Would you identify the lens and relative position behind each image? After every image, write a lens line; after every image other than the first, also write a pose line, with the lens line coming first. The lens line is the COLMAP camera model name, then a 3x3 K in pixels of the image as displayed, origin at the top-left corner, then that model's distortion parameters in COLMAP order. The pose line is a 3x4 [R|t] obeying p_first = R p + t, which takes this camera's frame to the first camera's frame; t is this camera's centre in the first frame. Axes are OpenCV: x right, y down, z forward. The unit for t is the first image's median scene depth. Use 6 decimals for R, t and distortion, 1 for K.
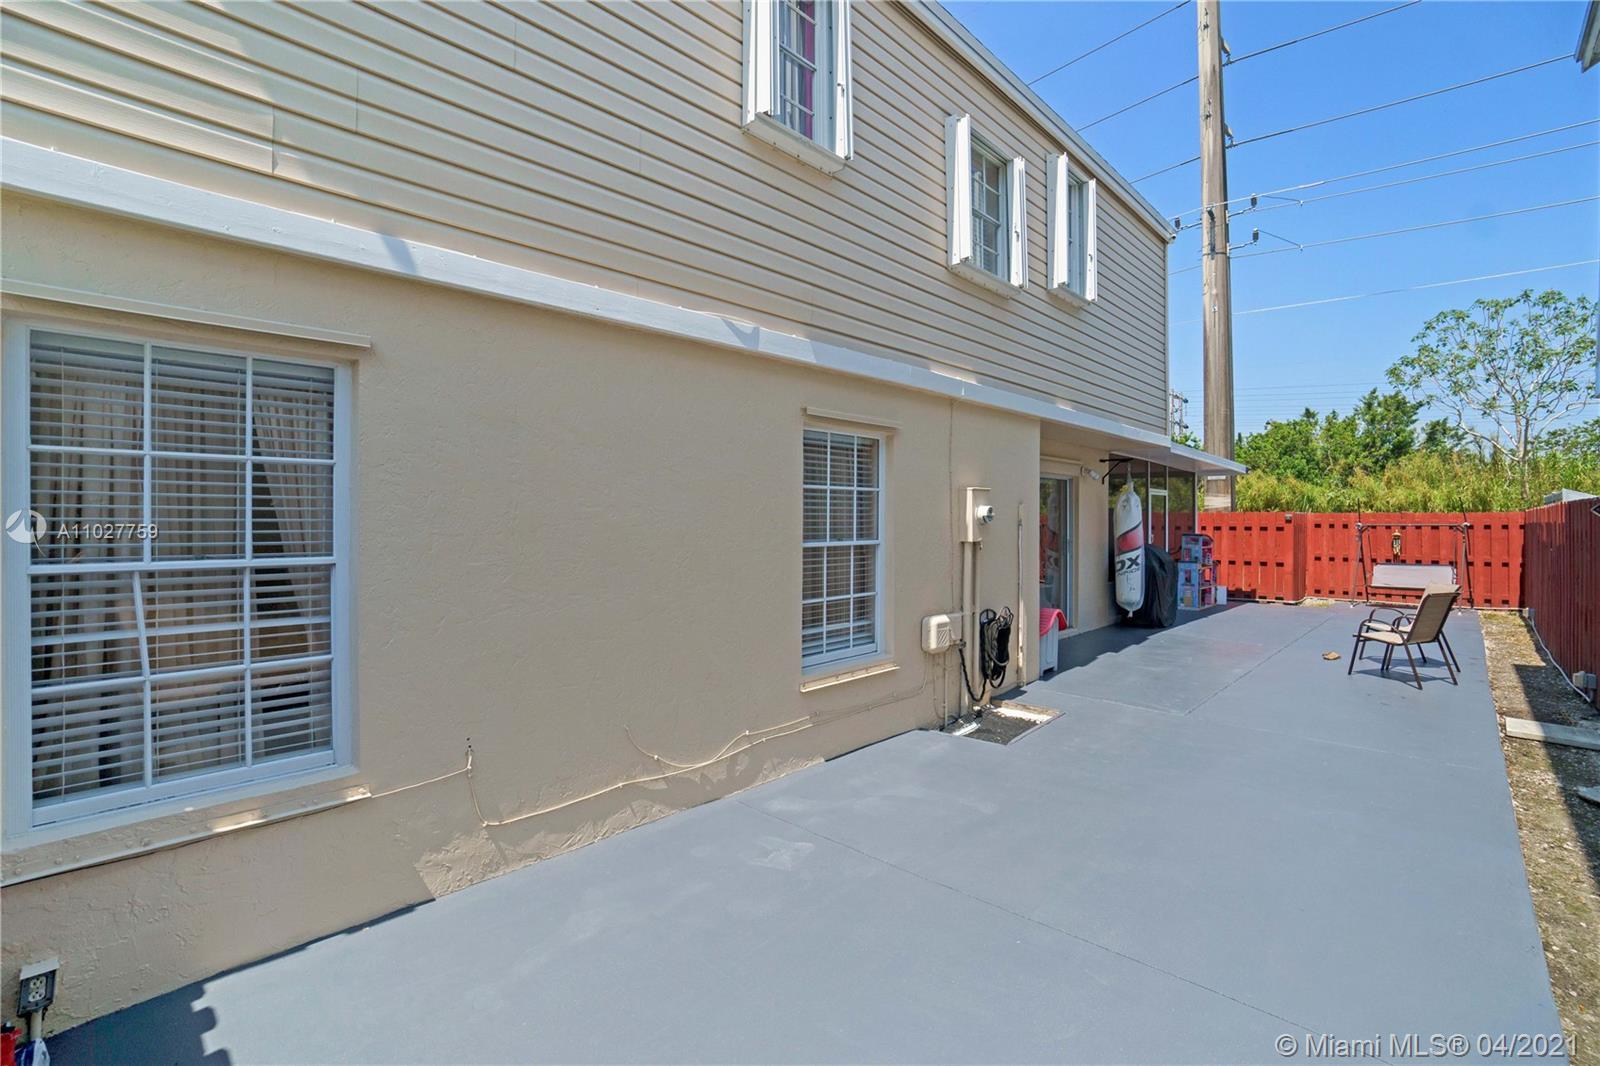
lens RADIAL K [[699.8, 0, 792.6], [0, 699.8, 523.0], [0, 0, 1]] dist [-0.029733, 0.008299]
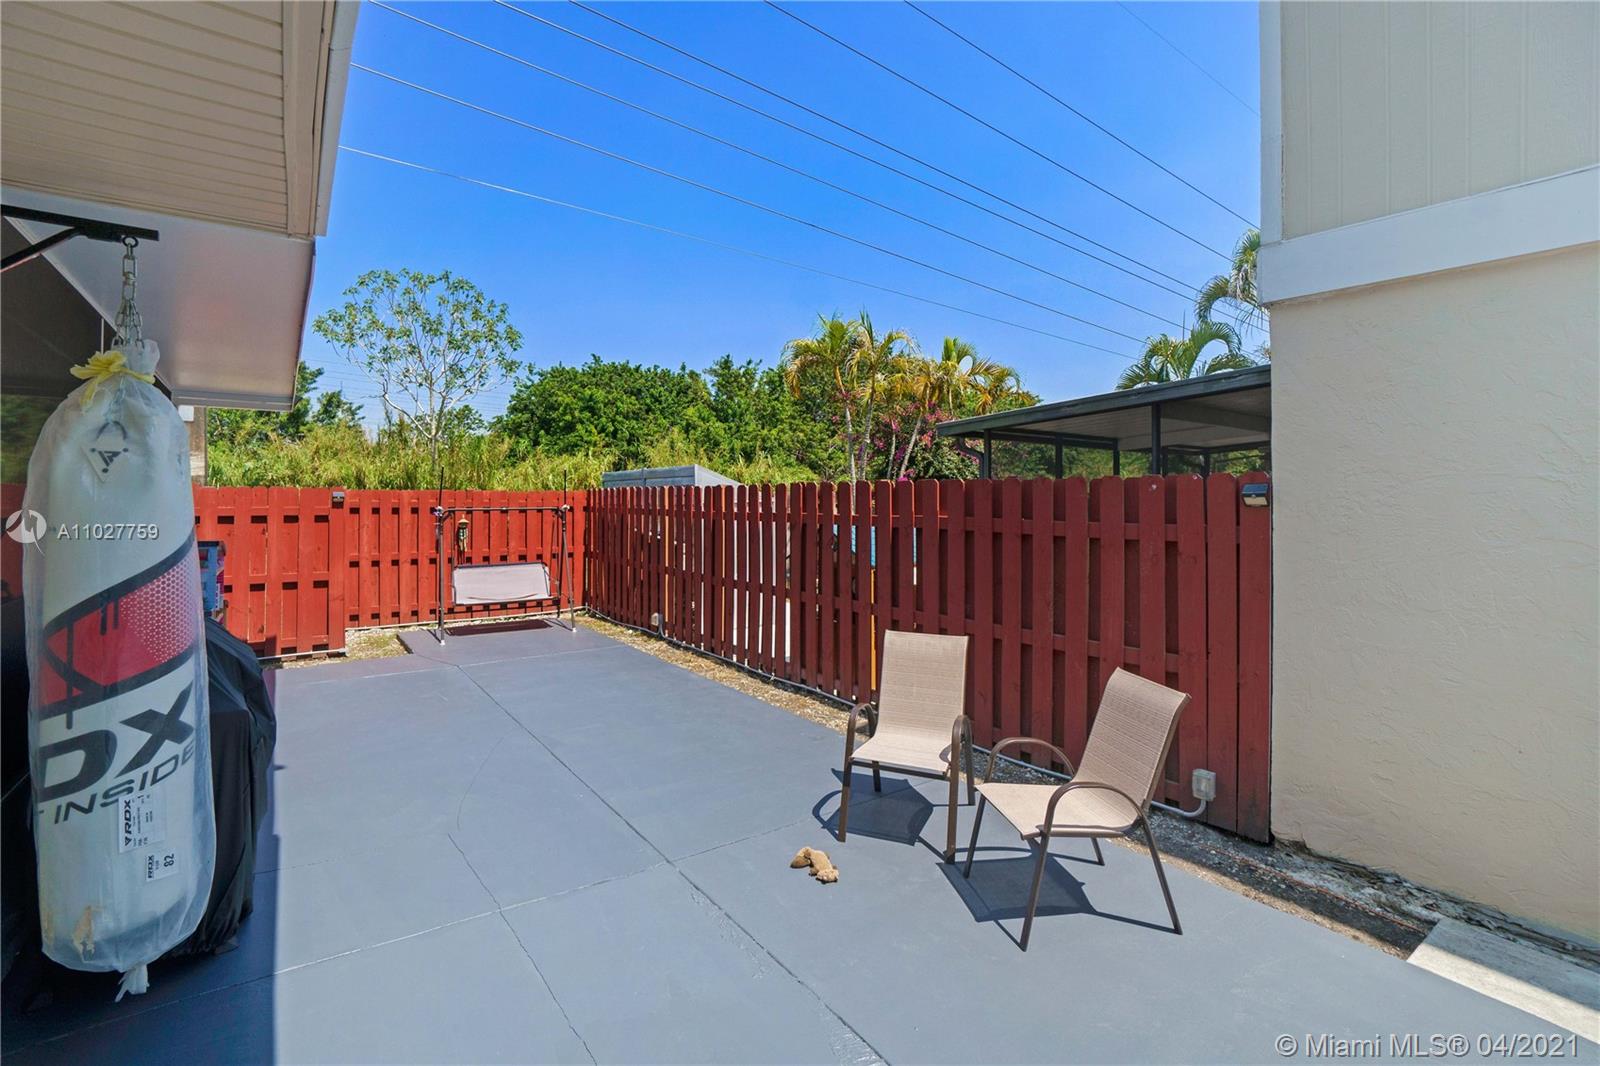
lens RADIAL K [[699.8, 0, 773.7], [0, 699.8, 485.8], [0, 0, 1]] dist [-0.029733, 0.008299]
pose [[0.166607, 0.012629, 0.985942, 0.220608], [0.004744, 0.999896, -0.013609, -0.008130], [-0.986012, 0.006944, 0.166530, 0.542878]]
